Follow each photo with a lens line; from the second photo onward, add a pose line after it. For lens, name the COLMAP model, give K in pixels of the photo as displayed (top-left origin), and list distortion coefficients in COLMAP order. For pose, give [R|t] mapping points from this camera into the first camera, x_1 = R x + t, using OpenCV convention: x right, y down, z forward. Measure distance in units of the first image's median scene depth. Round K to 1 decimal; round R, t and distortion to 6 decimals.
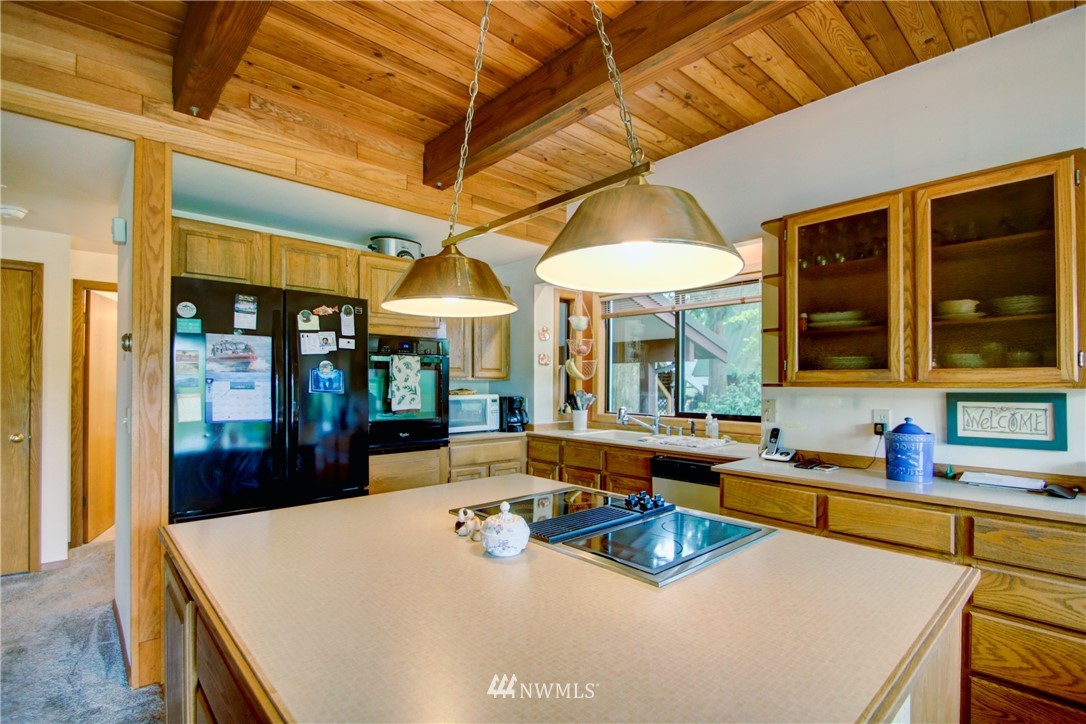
lens RADIAL K [[512.5, 0, 544.7], [0, 512.5, 375.8], [0, 0, 1]] dist [0.019531, -0.019238]
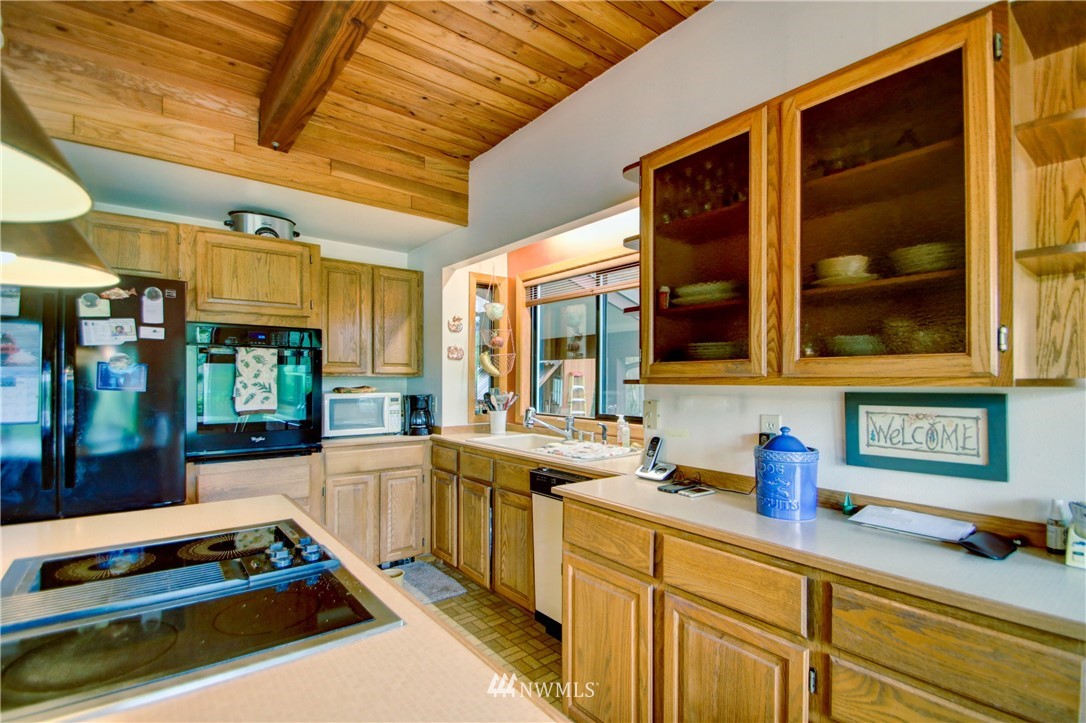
lens RADIAL K [[512.5, 0, 544.5], [0, 512.5, 375.3], [0, 0, 1]] dist [0.019531, -0.019238]
pose [[0.996864, -0.001140, -0.079123, 0.360389], [0.001519, 0.999988, 0.004737, 0.004950], [0.079117, -0.004842, 0.996854, 0.222441]]
